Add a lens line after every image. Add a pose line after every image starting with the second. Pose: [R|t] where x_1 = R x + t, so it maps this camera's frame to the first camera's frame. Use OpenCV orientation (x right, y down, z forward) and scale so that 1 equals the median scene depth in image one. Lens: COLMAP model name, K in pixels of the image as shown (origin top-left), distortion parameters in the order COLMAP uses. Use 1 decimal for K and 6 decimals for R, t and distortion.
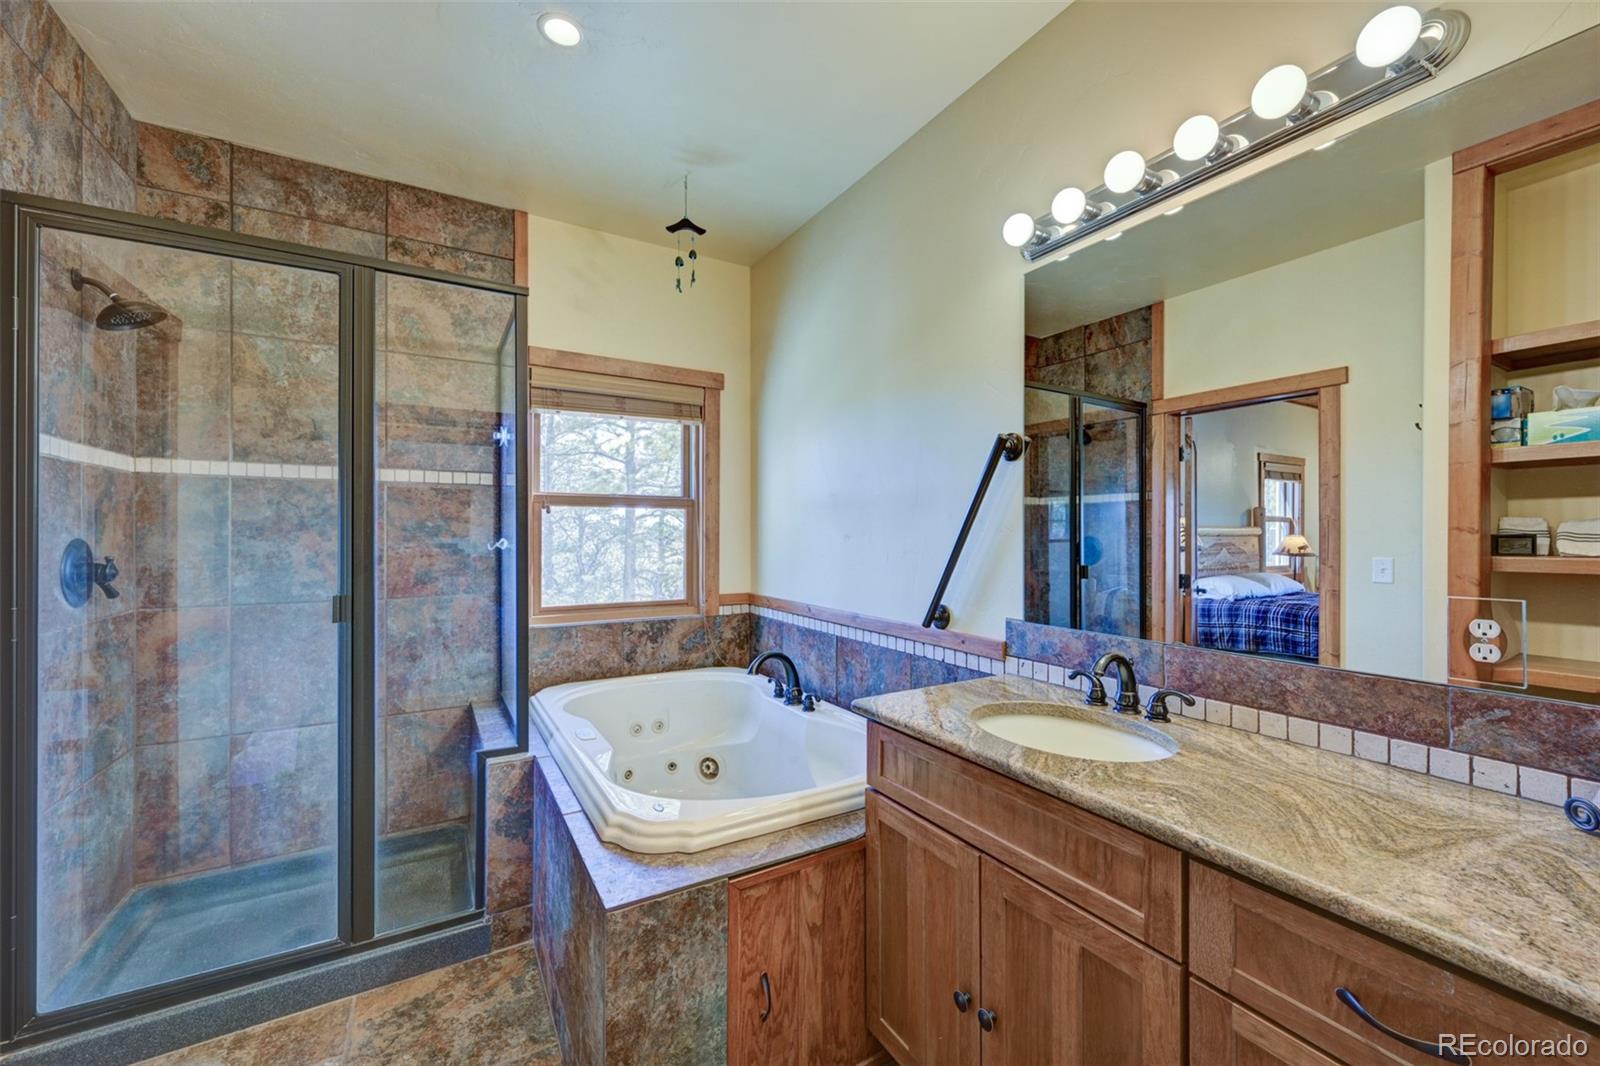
lens RADIAL K [[629.5, 0, 803.3], [0, 629.5, 536.9], [0, 0, 1]] dist [-0.003859, 0.000968]
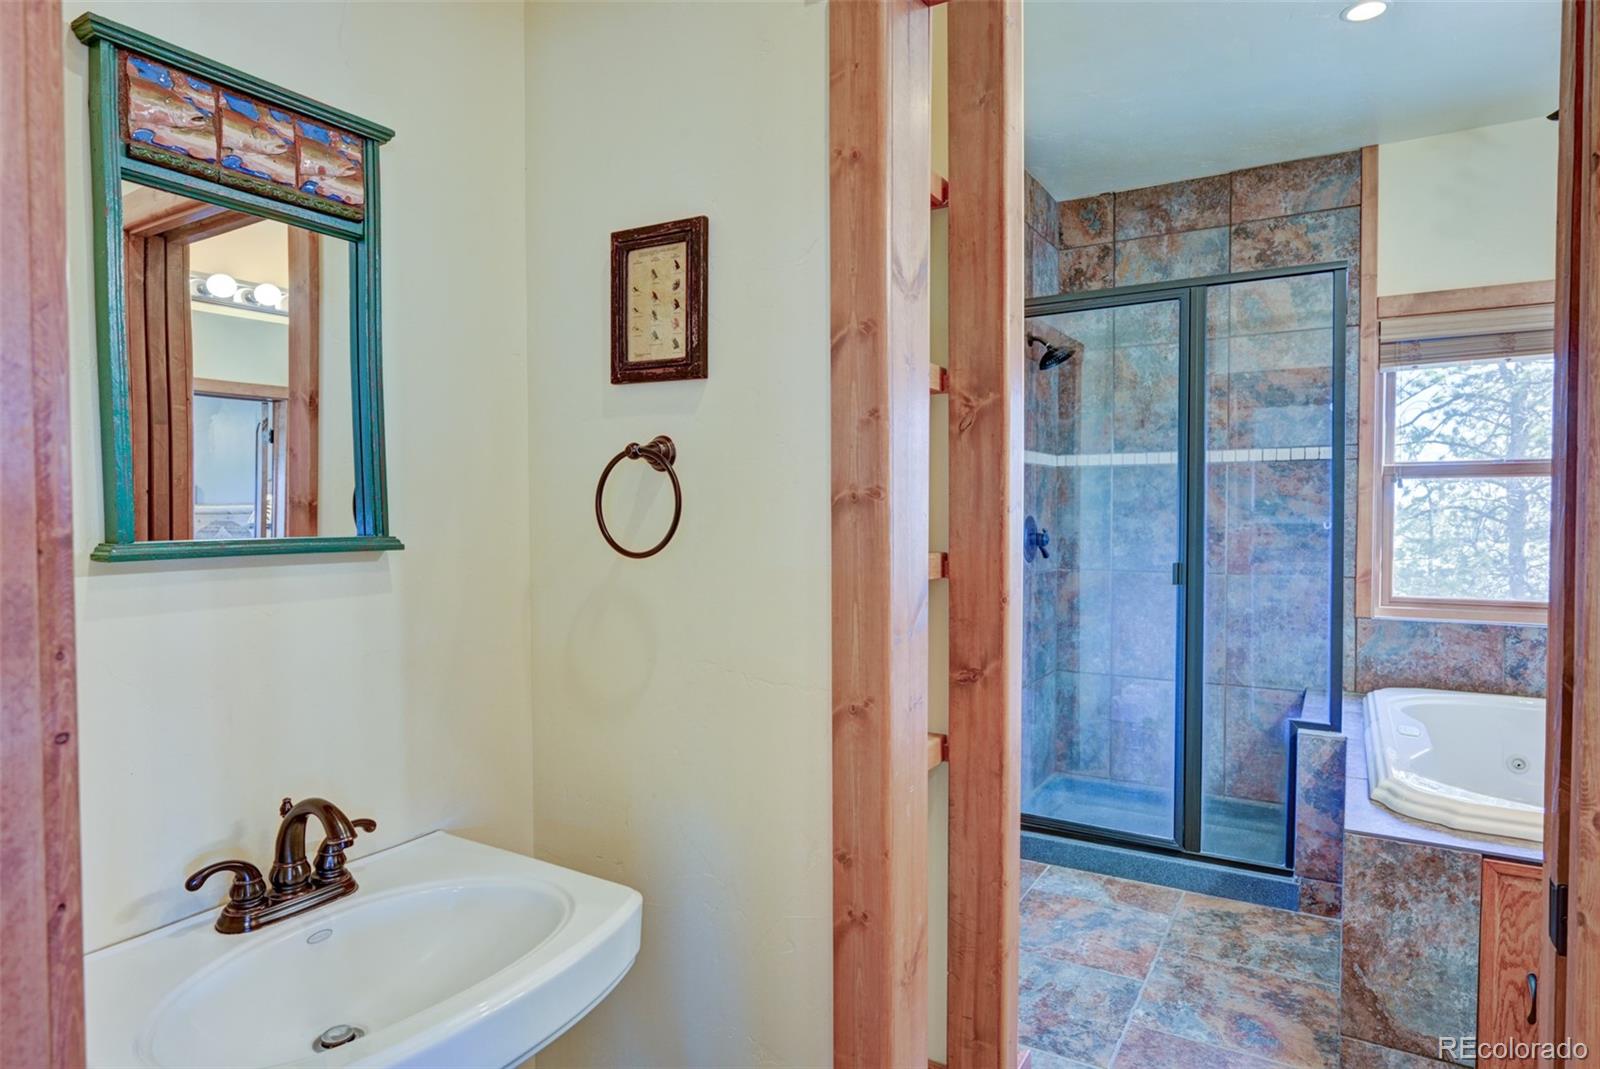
lens RADIAL K [[943.6, 0, 802.7], [0, 943.6, 531.3], [0, 0, 1]] dist [-0.002654, -0.000704]
pose [[0.479841, 0.015885, -0.877212, 0.413727], [-0.000538, 0.999841, 0.017811, -0.000622], [0.877355, -0.008075, 0.479773, -0.414031]]
